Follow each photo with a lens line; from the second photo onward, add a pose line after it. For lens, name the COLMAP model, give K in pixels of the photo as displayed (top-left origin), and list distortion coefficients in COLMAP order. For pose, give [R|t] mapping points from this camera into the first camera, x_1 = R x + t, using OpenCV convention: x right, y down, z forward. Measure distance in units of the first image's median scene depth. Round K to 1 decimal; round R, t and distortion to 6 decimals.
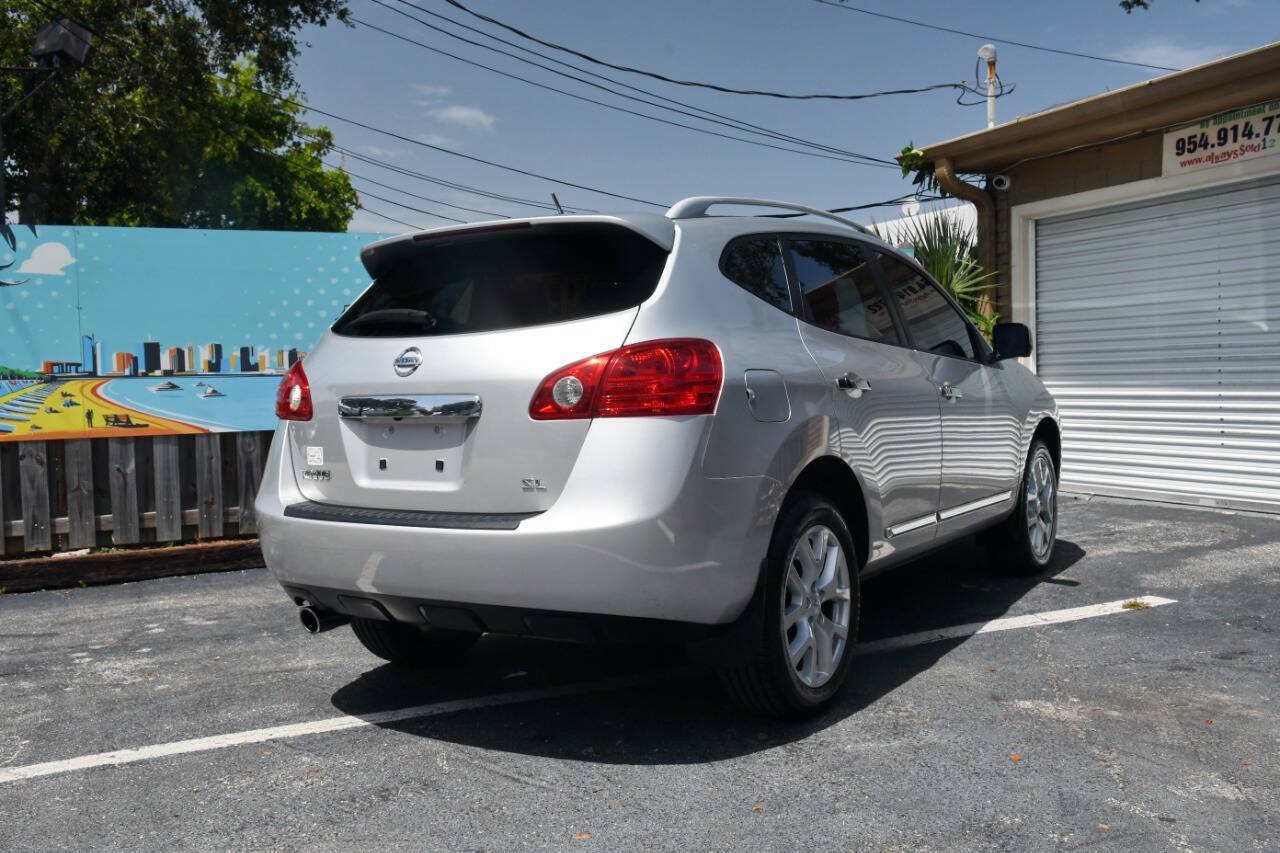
lens RADIAL K [[1169.5, 0, 637.6], [0, 1169.5, 424.9], [0, 0, 1]] dist [-0.001483, -0.009941]
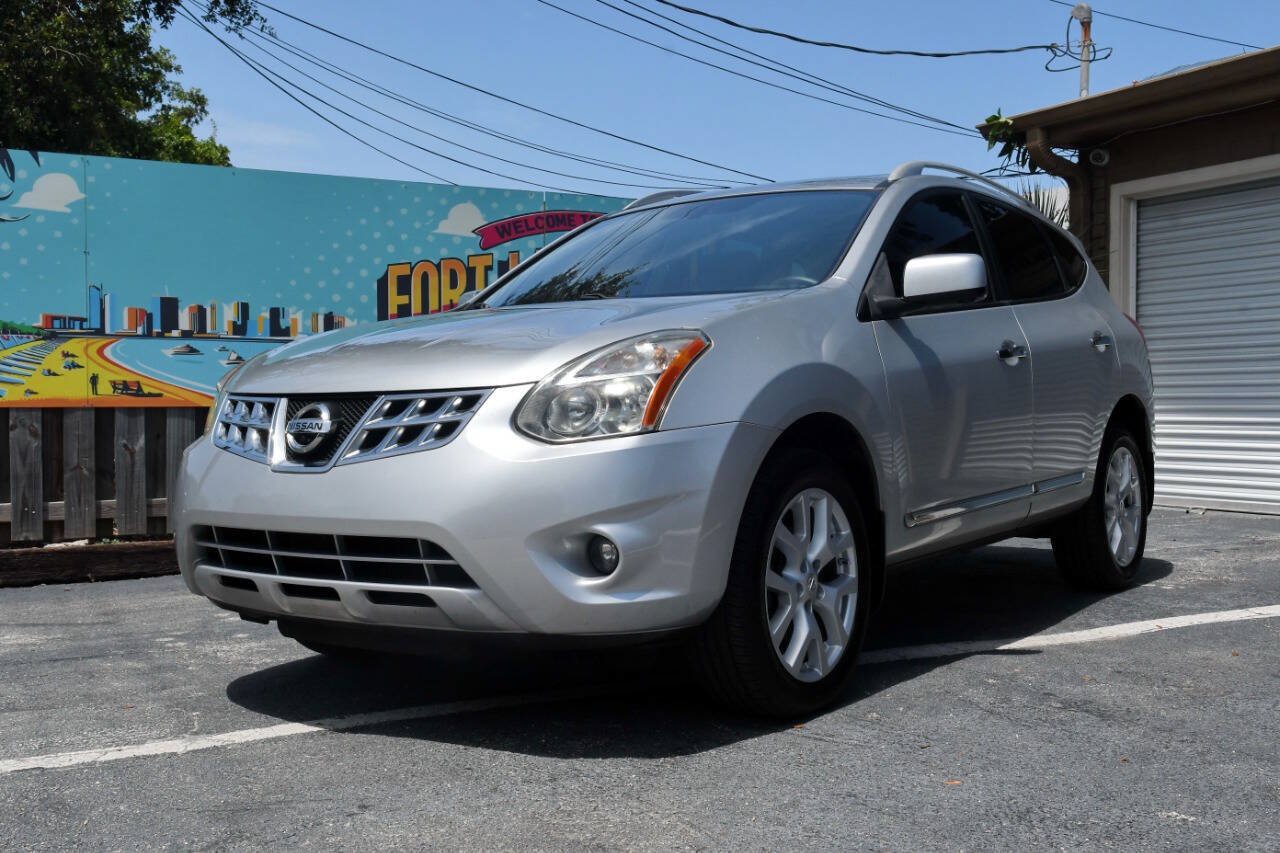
lens RADIAL K [[1378.2, 0, 635.9], [0, 1378.2, 425.9], [0, 0, 1]] dist [0.038558, 0.000000]
pose [[0.997110, 0.022190, 0.072652, -0.243159], [-0.020200, 0.999404, -0.028009, 0.071718], [-0.073231, 0.026461, 0.996964, -0.037809]]
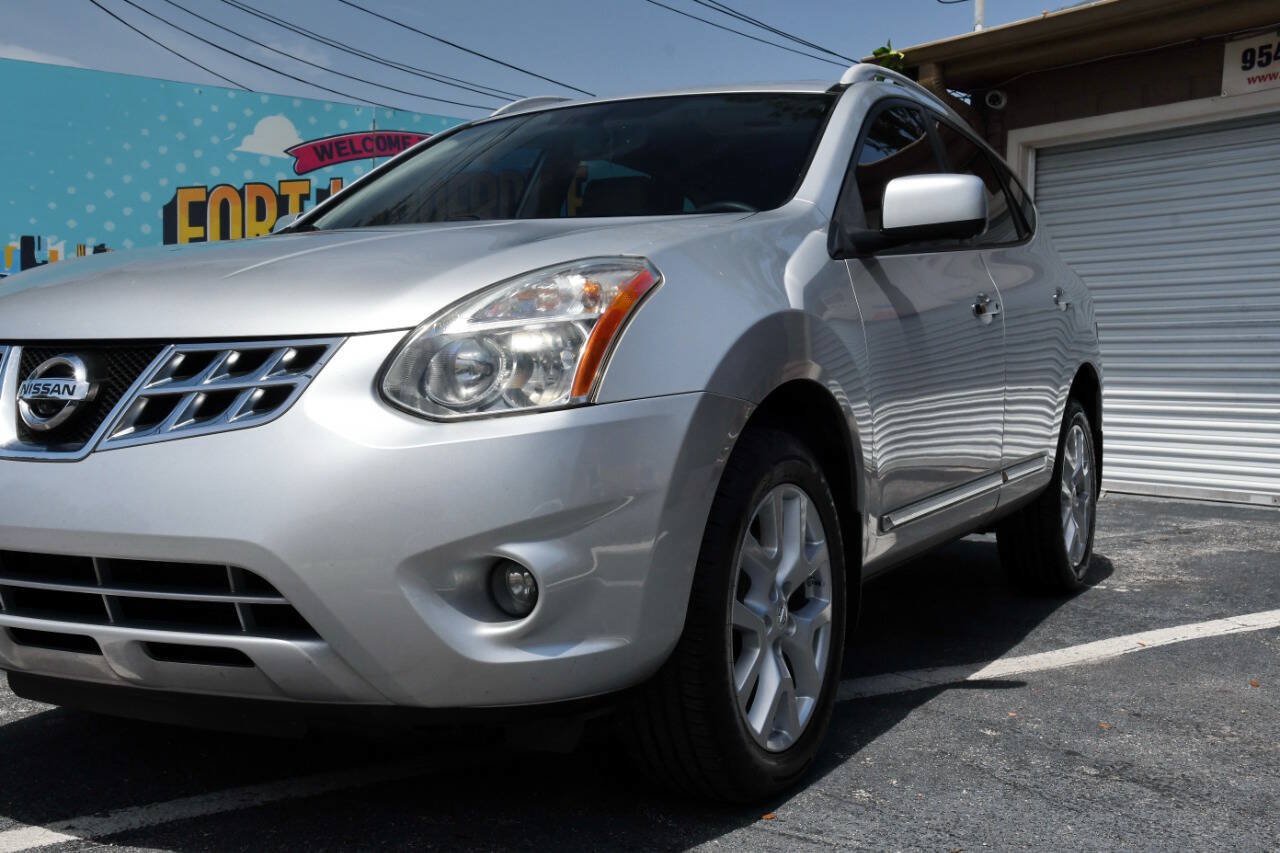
lens RADIAL K [[1435.5, 0, 638.2], [0, 1435.5, 429.2], [0, 0, 1]] dist [0.053599, 0.000000]
pose [[0.978405, 0.029650, 0.204561, -0.268181], [-0.029234, 0.999560, -0.005060, 0.064748], [-0.204621, -0.001030, 0.978841, 0.185812]]
